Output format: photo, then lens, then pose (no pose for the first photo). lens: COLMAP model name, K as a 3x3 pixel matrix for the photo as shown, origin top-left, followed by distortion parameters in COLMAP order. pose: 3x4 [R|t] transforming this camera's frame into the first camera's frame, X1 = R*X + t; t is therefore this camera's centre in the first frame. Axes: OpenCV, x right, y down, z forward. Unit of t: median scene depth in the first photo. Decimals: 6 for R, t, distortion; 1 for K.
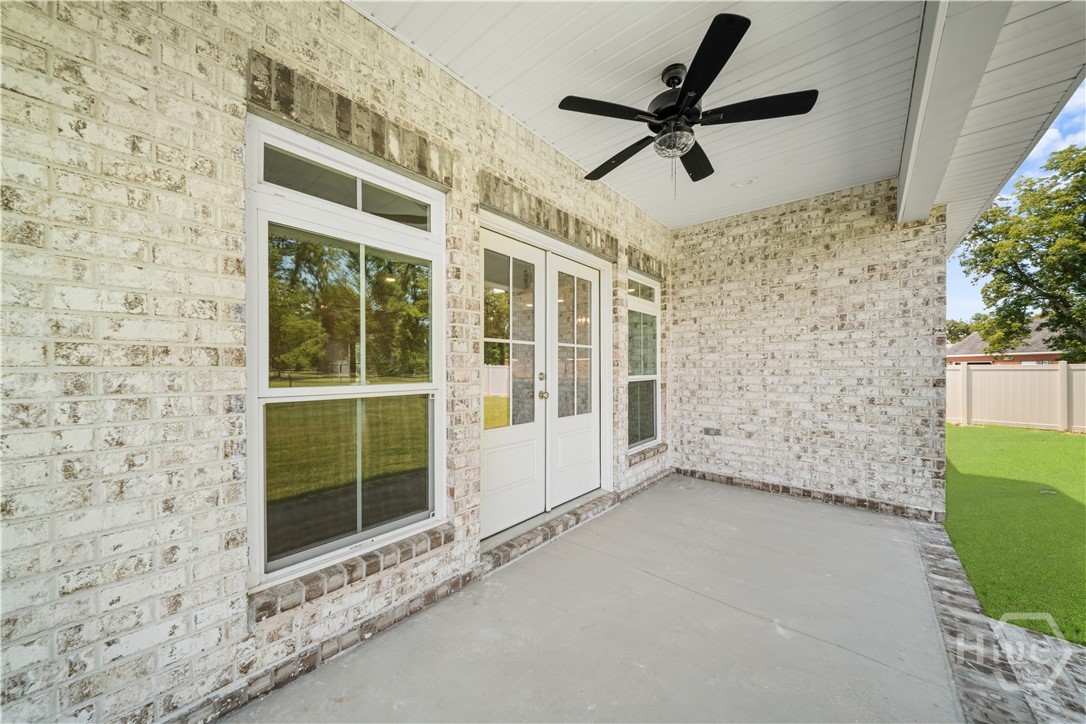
lens RADIAL K [[382.7, 0, 543.0], [0, 382.7, 362.0], [0, 0, 1]] dist [-0.002196, -0.000125]
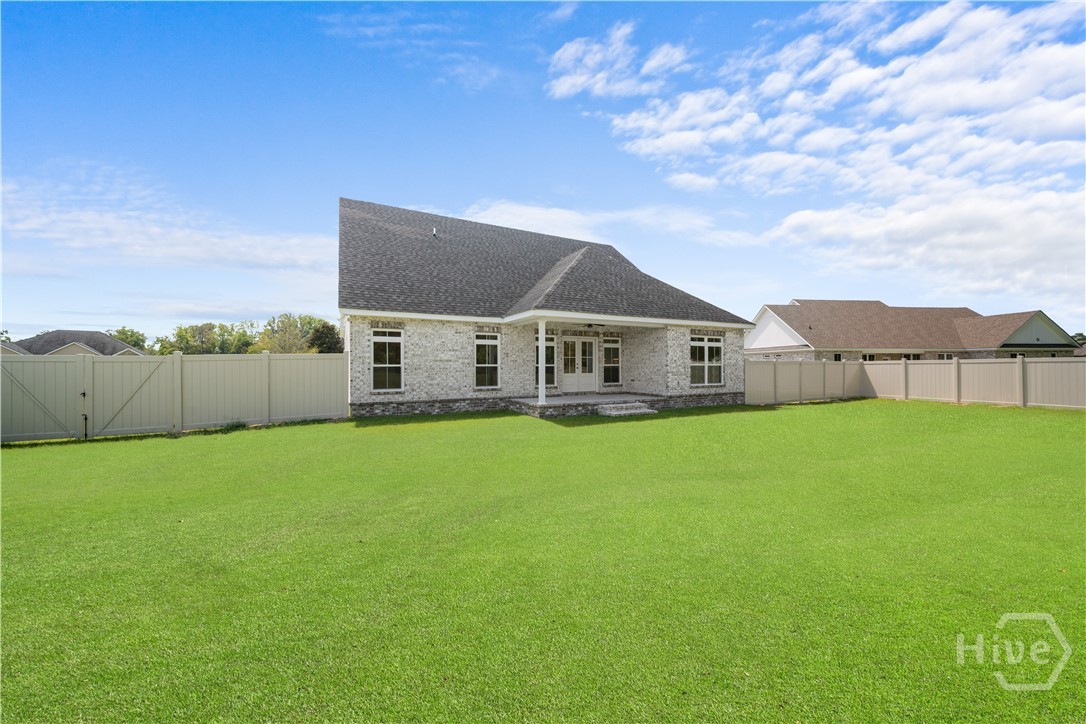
lens RADIAL K [[381.2, 0, 543.0], [0, 381.2, 362.0], [0, 0, 1]] dist [0.013796, -0.000026]
pose [[0.929899, -0.003894, -0.367795, 1.294953], [0.007882, 0.999925, 0.009342, -0.035543], [0.367731, -0.011586, 0.929860, -3.453587]]
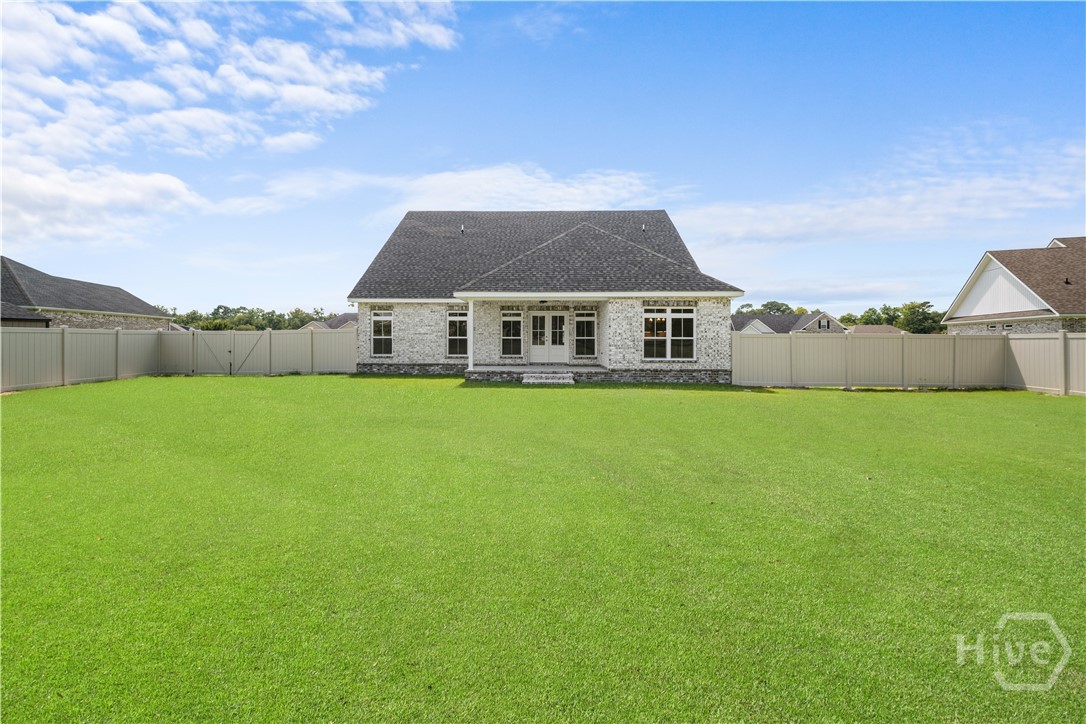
lens RADIAL K [[382.7, 0, 543.0], [0, 382.7, 362.0], [0, 0, 1]] dist [-0.002196, -0.000125]
pose [[0.643650, 0.051872, -0.763560, 3.769201], [0.010321, 0.997021, 0.076432, -0.019984], [0.765251, -0.057076, 0.641197, -2.294451]]
